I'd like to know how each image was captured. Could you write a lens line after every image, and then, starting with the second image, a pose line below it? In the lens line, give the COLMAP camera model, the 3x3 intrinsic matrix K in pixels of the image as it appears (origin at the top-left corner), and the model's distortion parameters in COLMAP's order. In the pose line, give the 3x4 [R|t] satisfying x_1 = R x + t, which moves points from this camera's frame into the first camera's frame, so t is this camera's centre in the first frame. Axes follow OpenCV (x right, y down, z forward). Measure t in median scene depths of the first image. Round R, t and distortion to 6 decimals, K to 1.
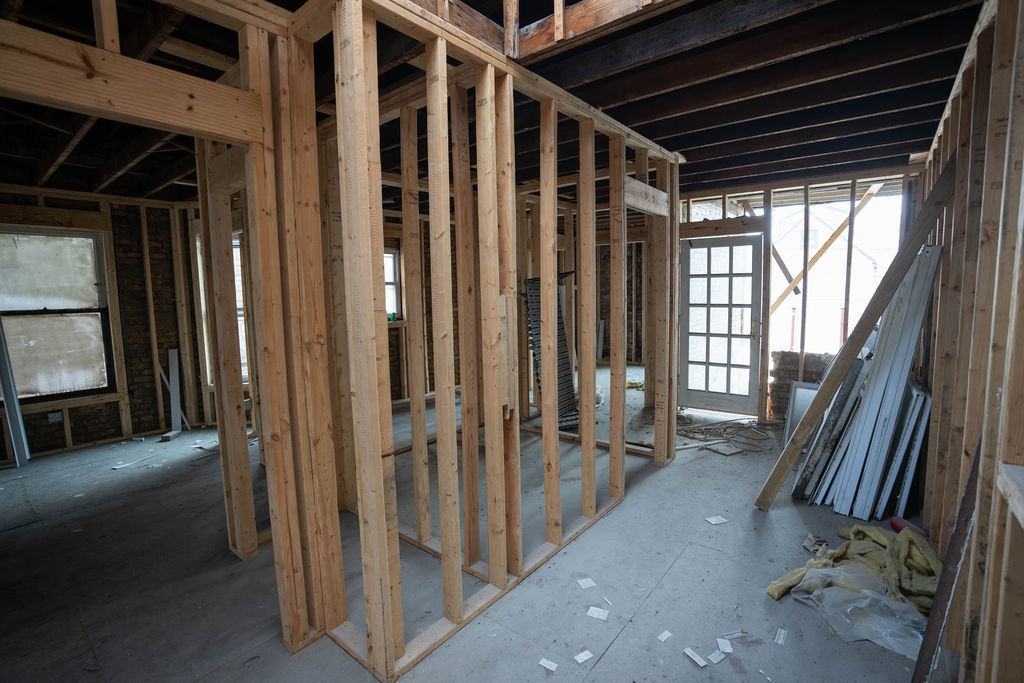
lens RADIAL K [[470.8, 0, 517.2], [0, 470.8, 337.9], [0, 0, 1]] dist [-0.030719, 0.006034]
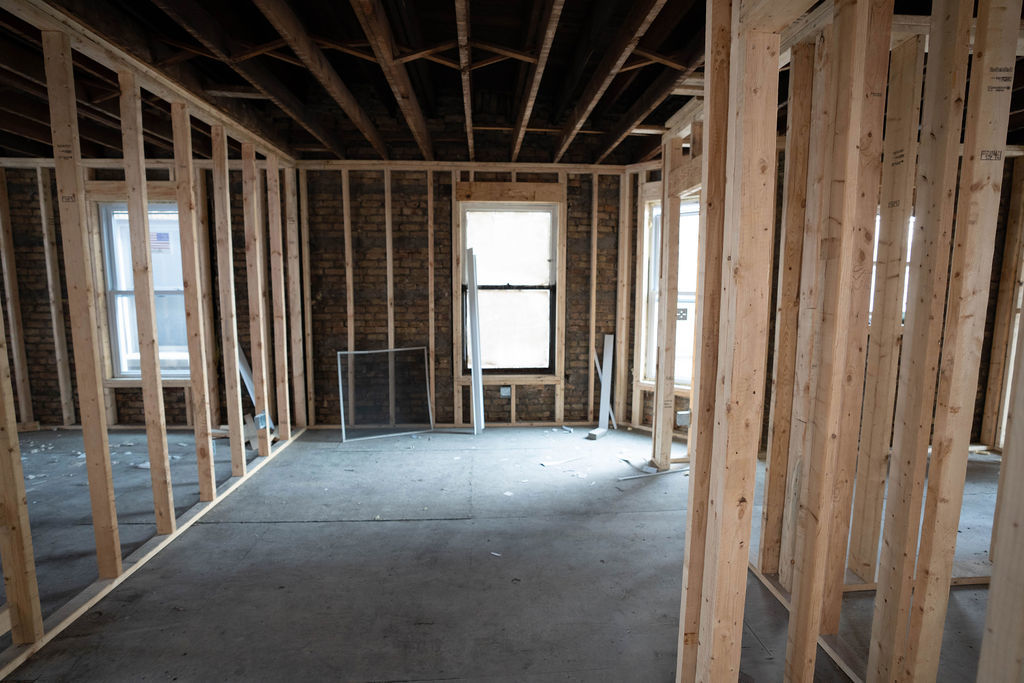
lens RADIAL K [[470.8, 0, 512.1], [0, 470.8, 338.1], [0, 0, 1]] dist [-0.030719, 0.006034]
pose [[0.675974, 0.108174, -0.728943, -0.226174], [-0.086897, 0.993967, 0.066921, -0.013967], [0.731784, 0.018106, 0.681296, 0.269797]]
